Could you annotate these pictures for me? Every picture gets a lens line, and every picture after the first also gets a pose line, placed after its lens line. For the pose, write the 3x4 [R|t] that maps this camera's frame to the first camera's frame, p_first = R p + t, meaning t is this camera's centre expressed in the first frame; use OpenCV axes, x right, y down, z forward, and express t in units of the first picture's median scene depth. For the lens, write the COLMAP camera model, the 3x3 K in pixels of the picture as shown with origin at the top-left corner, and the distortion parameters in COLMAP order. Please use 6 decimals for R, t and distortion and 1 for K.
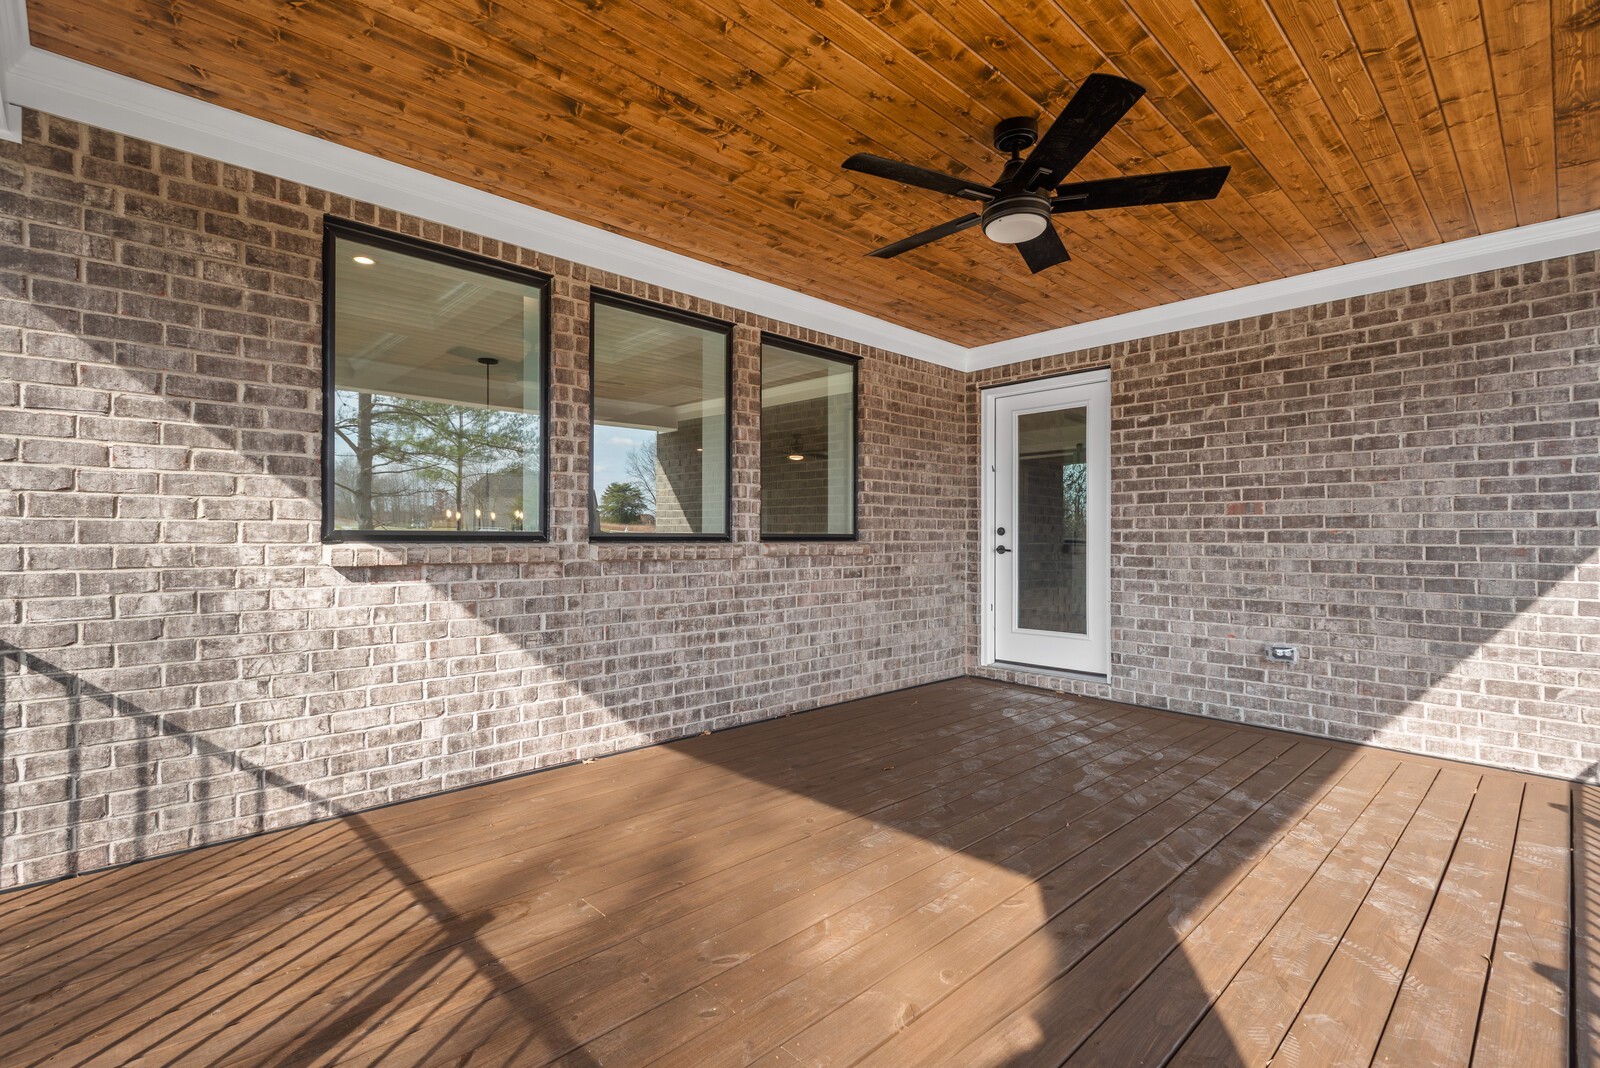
lens RADIAL K [[742.5, 0, 799.3], [0, 742.5, 536.0], [0, 0, 1]] dist [0.010440, -0.004345]
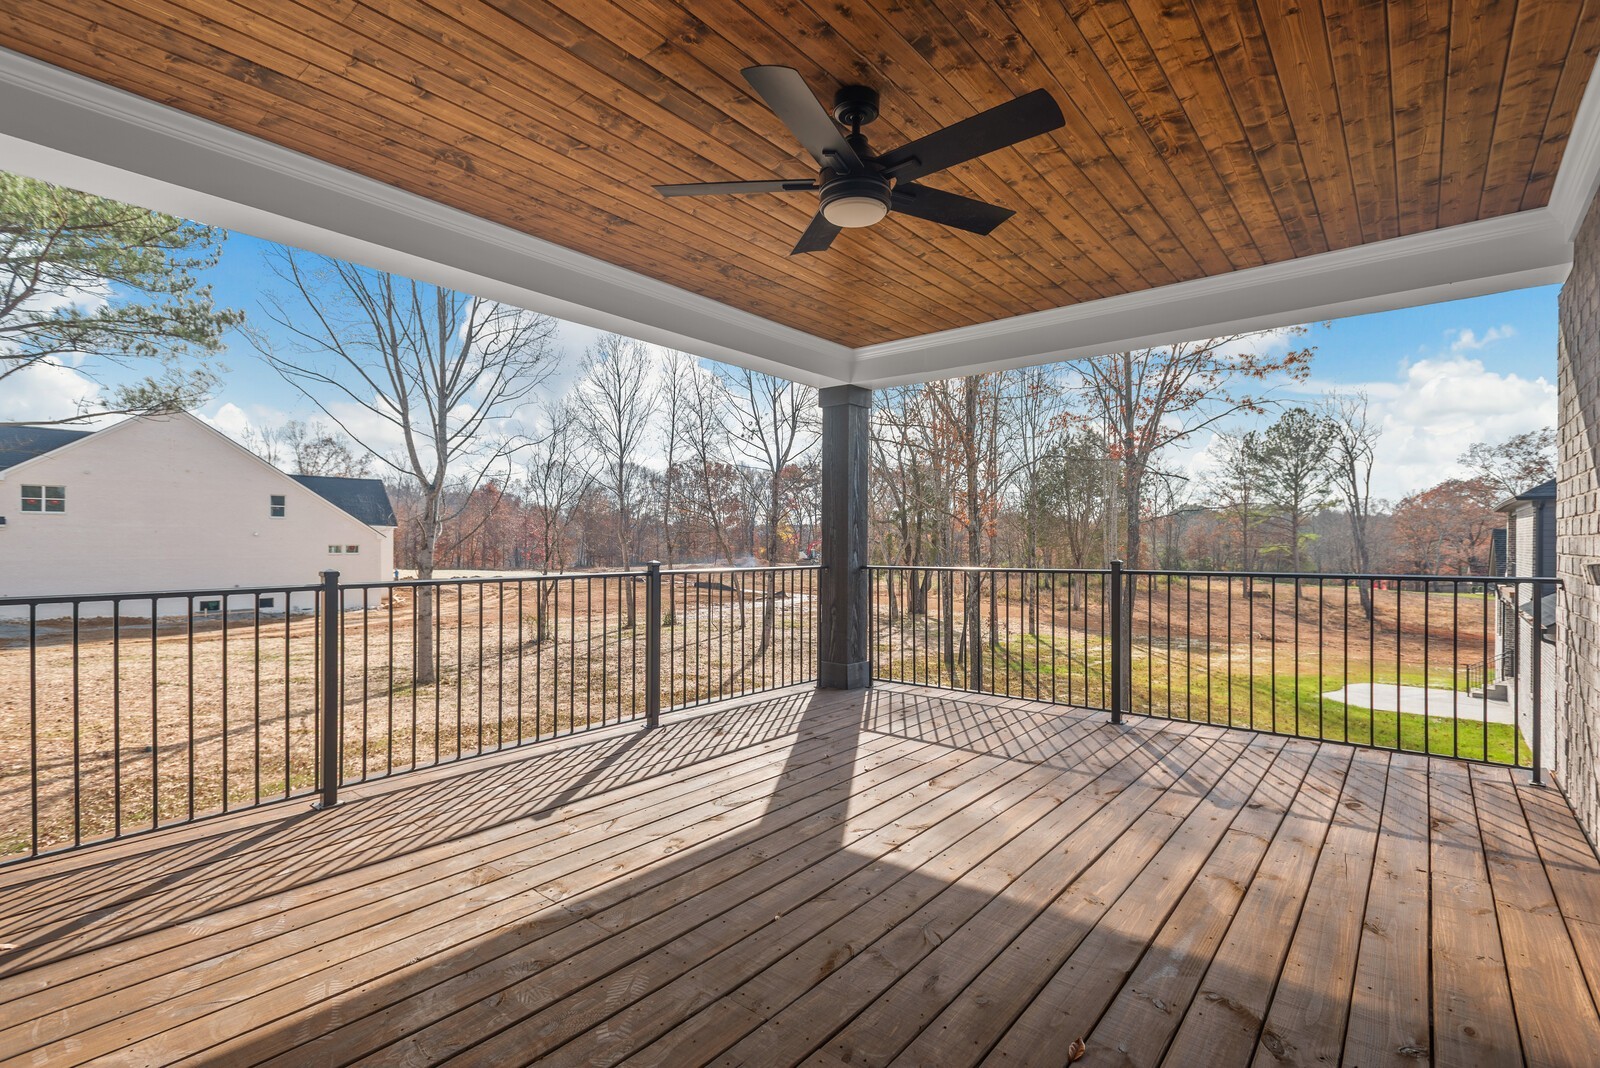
lens RADIAL K [[742.5, 0, 802.1], [0, 742.5, 526.6], [0, 0, 1]] dist [0.010440, -0.004345]
pose [[-0.994938, -0.008243, -0.100154, 0.500903], [-0.007176, 0.999914, -0.011011, -0.014028], [0.100236, -0.010236, -0.994911, 2.146163]]
